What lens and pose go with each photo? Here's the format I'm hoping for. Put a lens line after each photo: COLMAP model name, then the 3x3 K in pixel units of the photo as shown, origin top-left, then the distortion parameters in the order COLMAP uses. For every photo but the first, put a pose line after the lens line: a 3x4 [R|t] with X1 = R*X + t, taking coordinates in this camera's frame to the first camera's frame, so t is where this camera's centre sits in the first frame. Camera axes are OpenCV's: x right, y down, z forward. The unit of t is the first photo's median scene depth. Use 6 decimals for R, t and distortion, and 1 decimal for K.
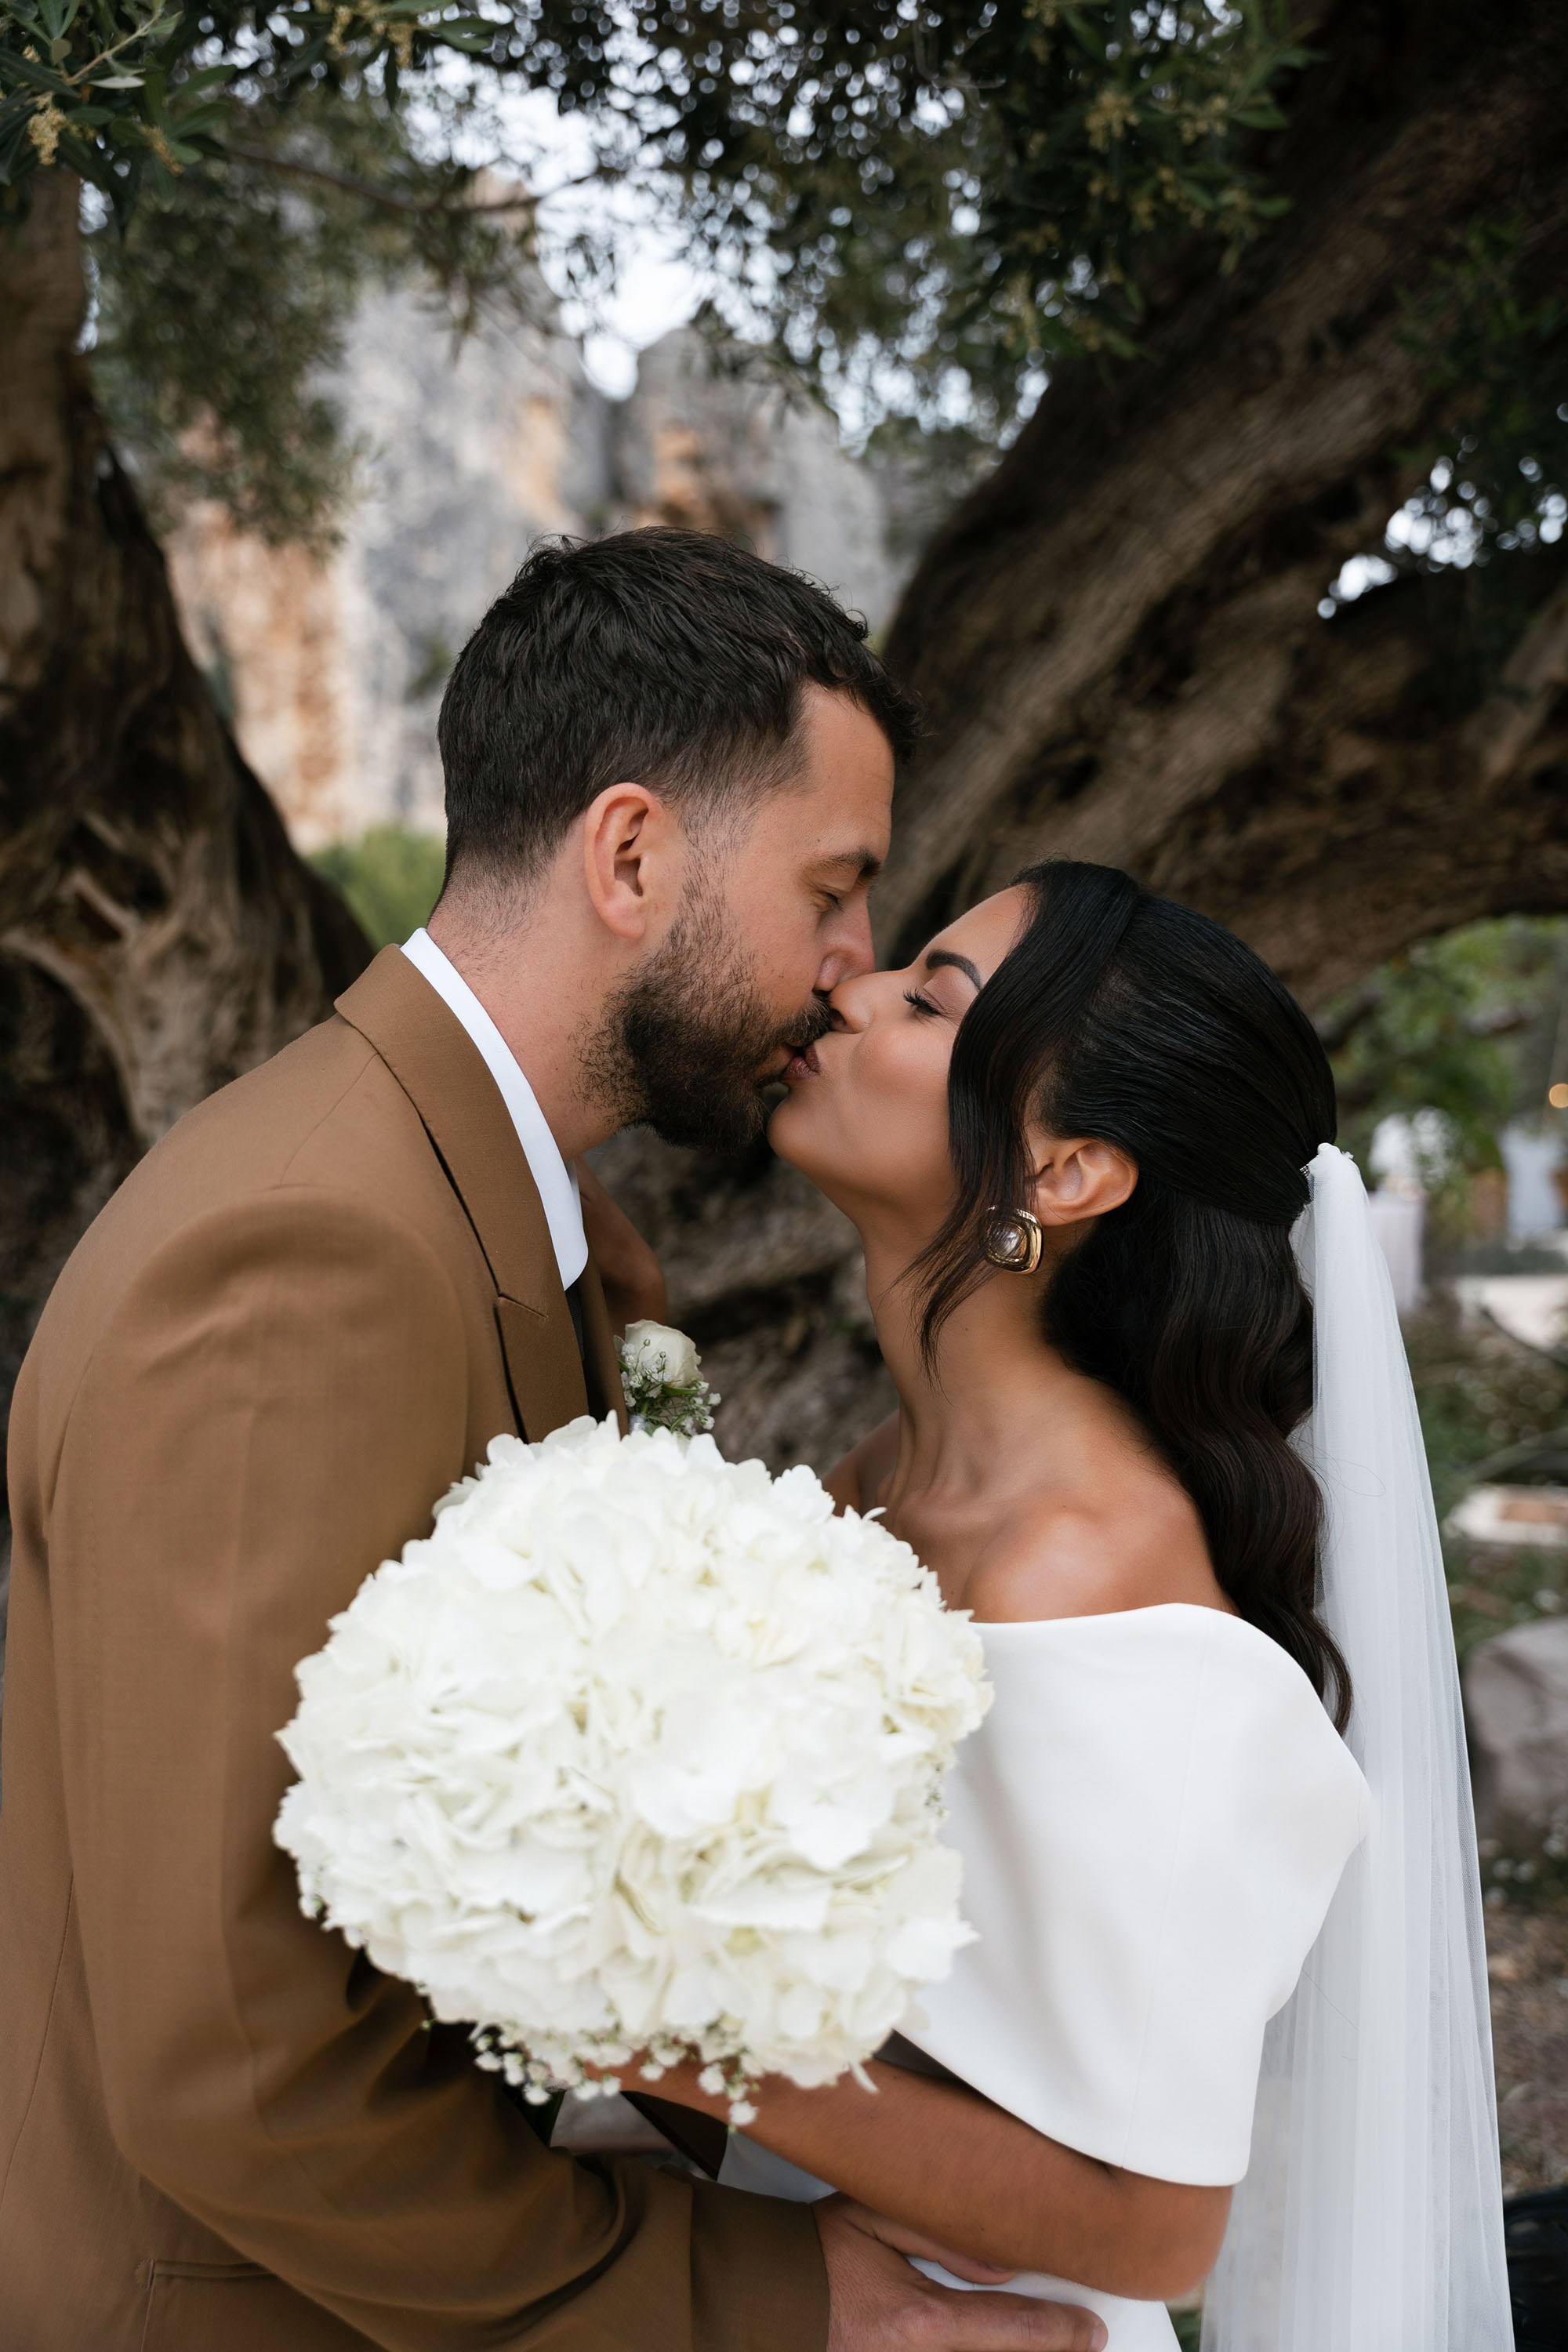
lens RADIAL K [[2547.4, 0, 784.5], [0, 2547.4, 1179.8], [0, 0, 1]] dist [-0.064995, 0.000000]
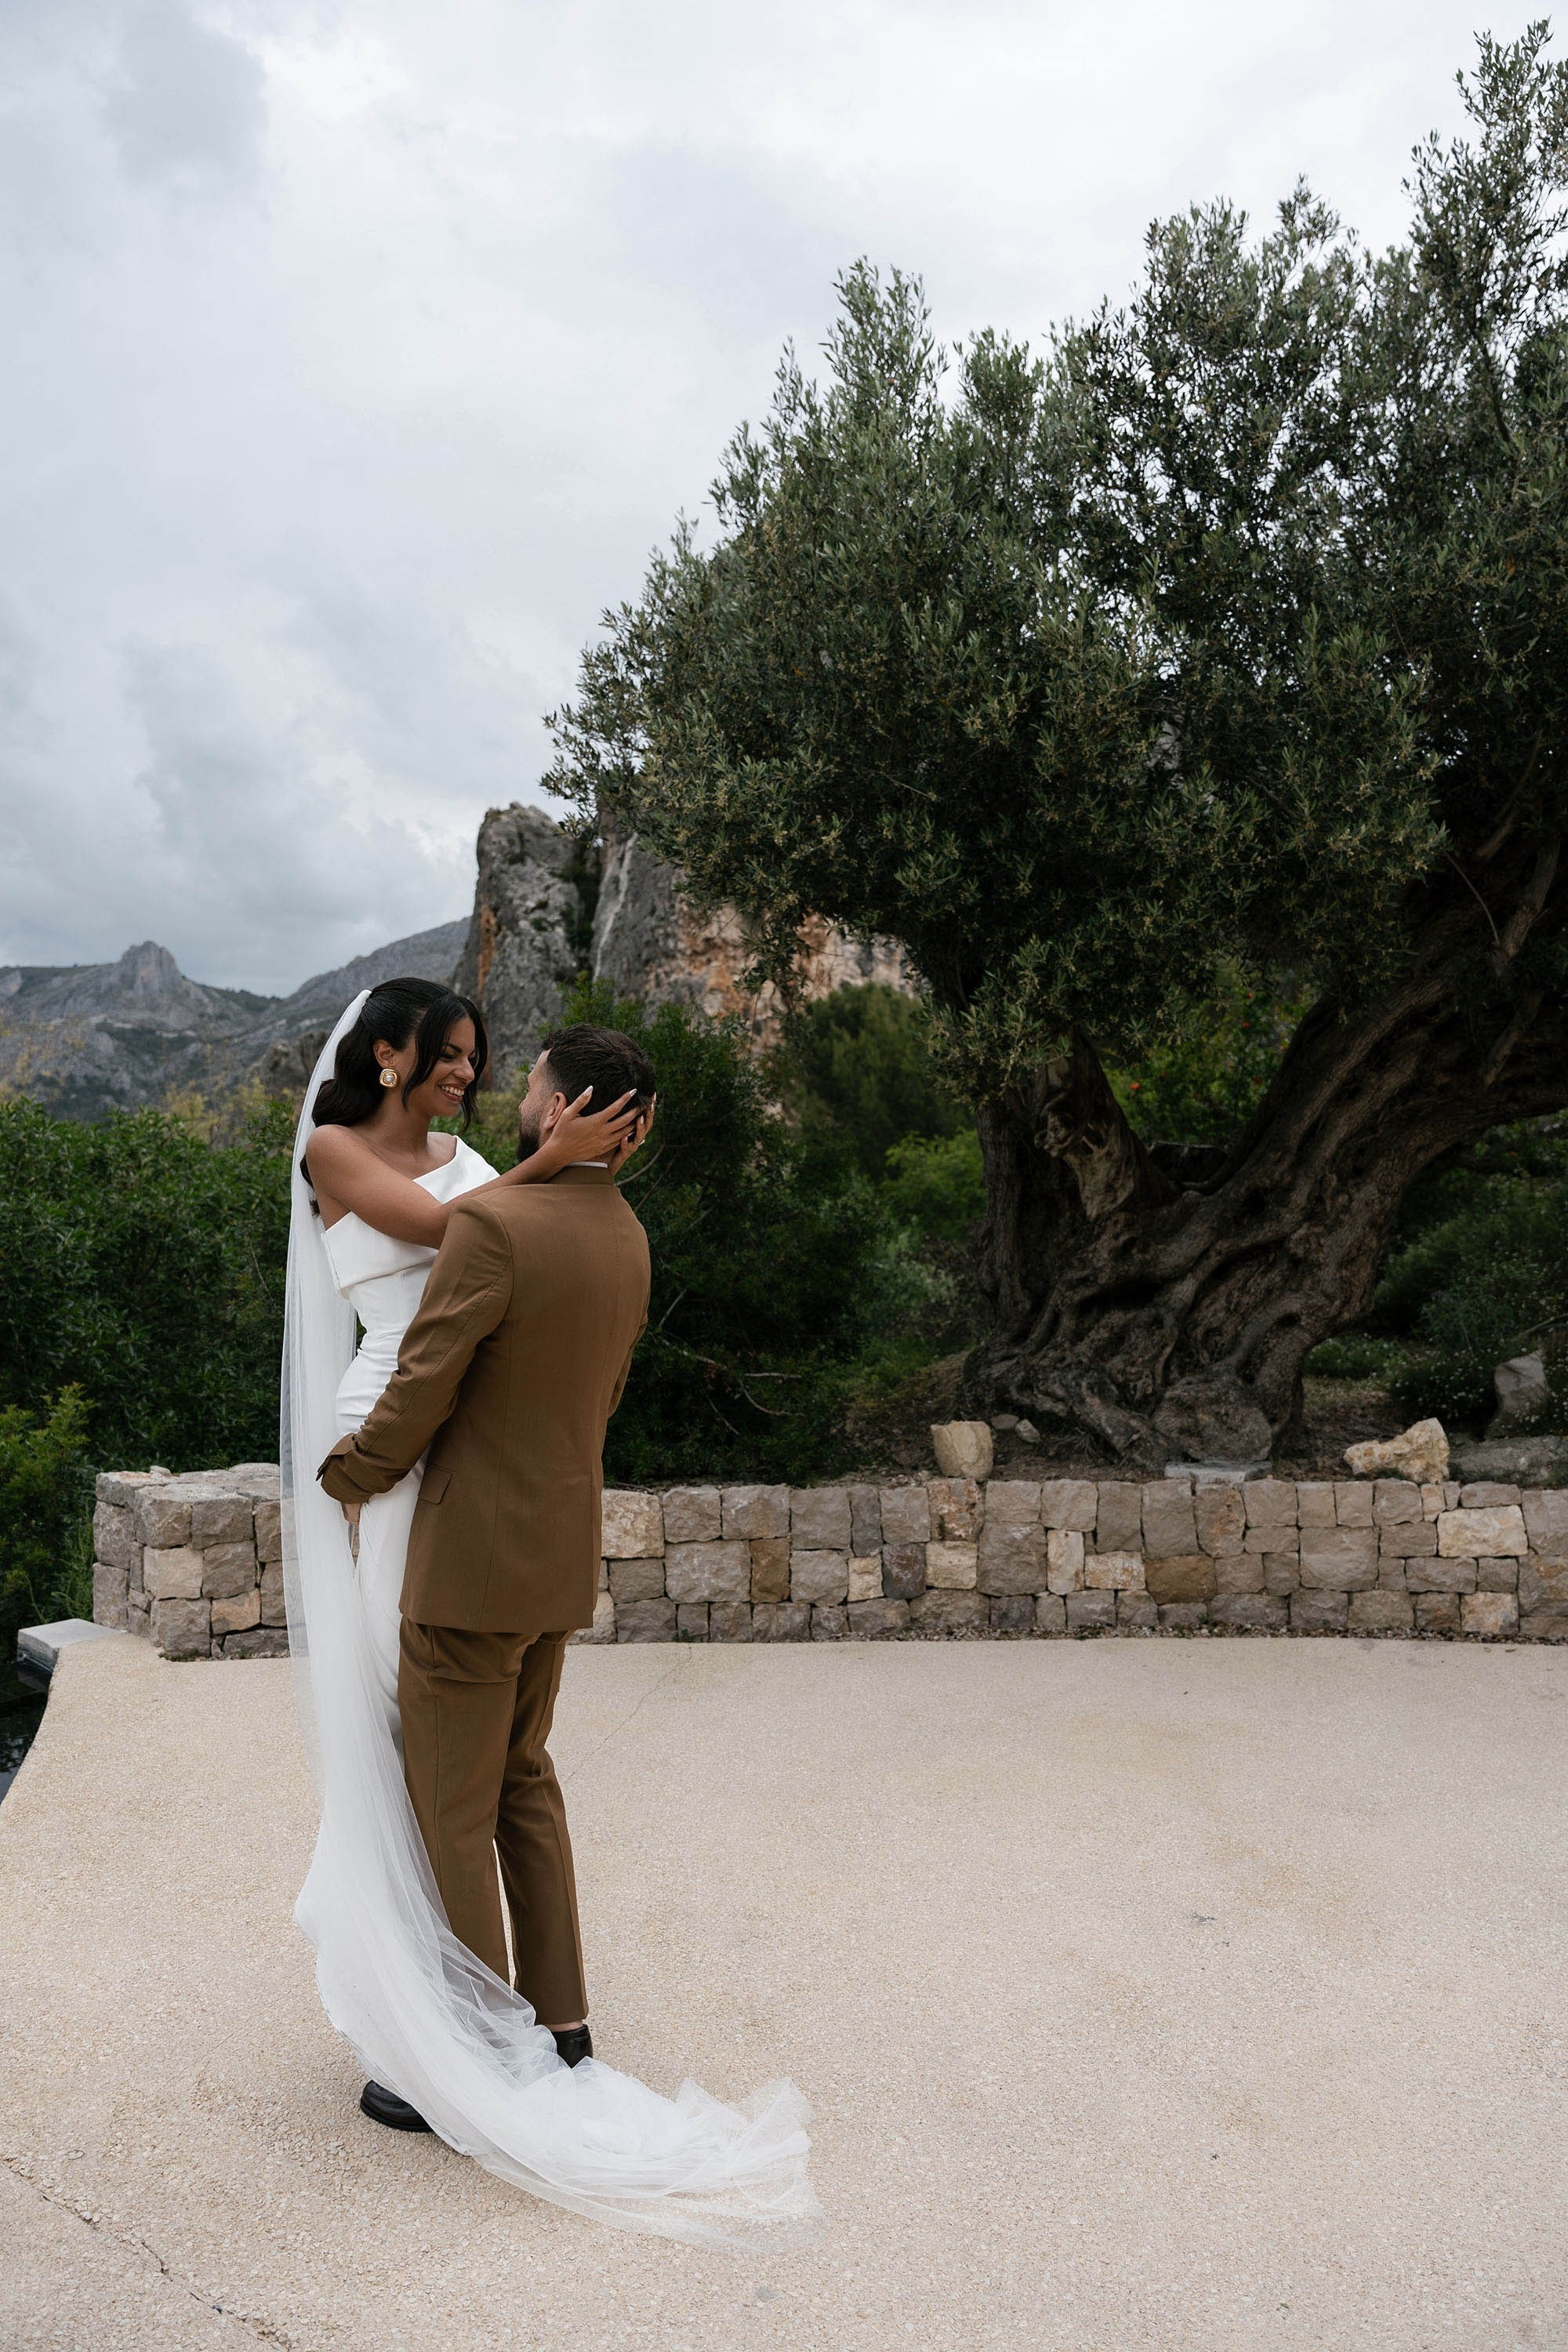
lens RADIAL K [[1625.7, 0, 791.1], [0, 1625.7, 1173.4], [0, 0, 1]] dist [-0.011899, -0.001326]
pose [[0.977493, -0.021583, -0.209863, -0.162674], [0.017186, 0.999593, -0.022751, -0.014205], [0.210268, 0.018632, 0.977466, -1.243715]]
